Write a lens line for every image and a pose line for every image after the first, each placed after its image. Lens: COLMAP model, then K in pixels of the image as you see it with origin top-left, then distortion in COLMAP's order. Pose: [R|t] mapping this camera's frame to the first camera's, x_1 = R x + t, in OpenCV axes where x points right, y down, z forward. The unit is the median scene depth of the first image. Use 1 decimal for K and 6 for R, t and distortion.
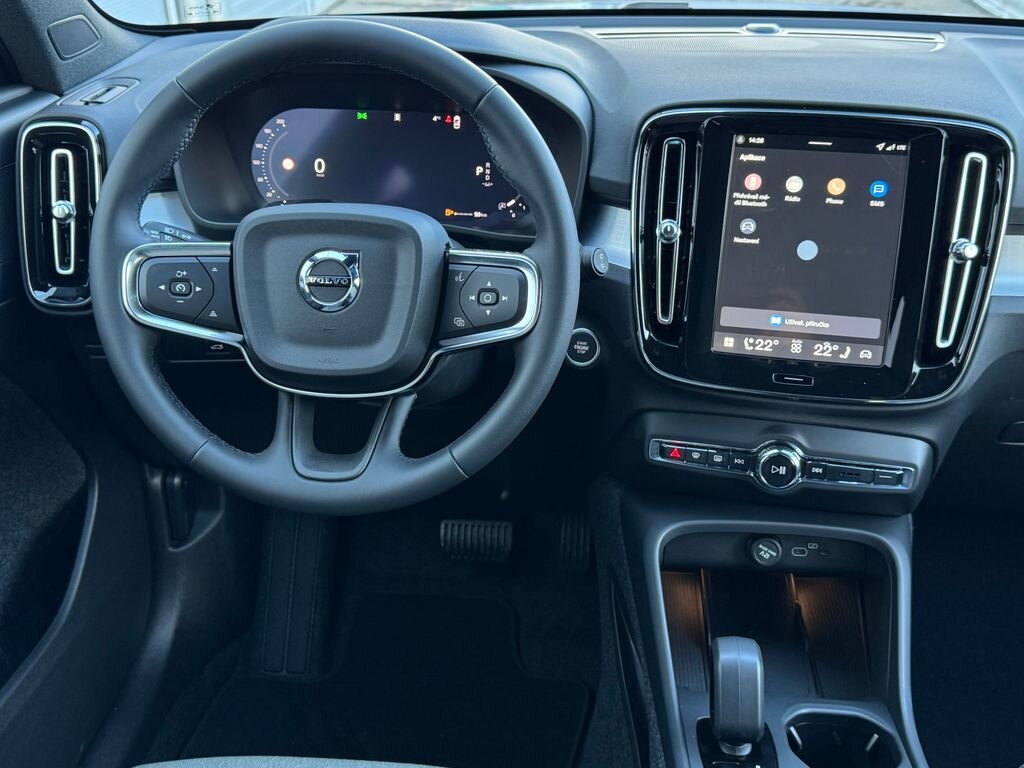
lens RADIAL K [[1078.6, 0, 512.0], [0, 1078.6, 384.0], [0, 0, 1]] dist [0.177832, -0.415312]
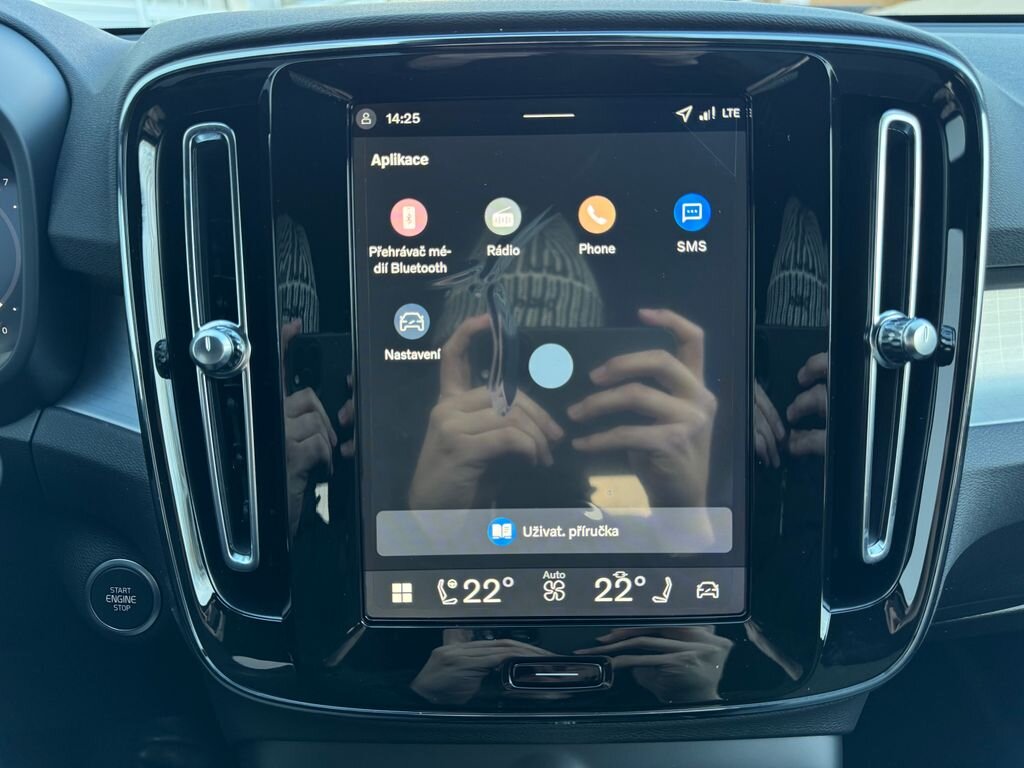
lens RADIAL K [[703.0, 0, 517.6], [0, 703.0, 385.0], [0, 0, 1]] dist [0.049423, -0.031037]
pose [[0.977468, -0.107686, 0.181549, 0.205395], [0.113889, 0.993202, -0.024066, -0.109300], [-0.177724, 0.044200, 0.983087, 0.726819]]
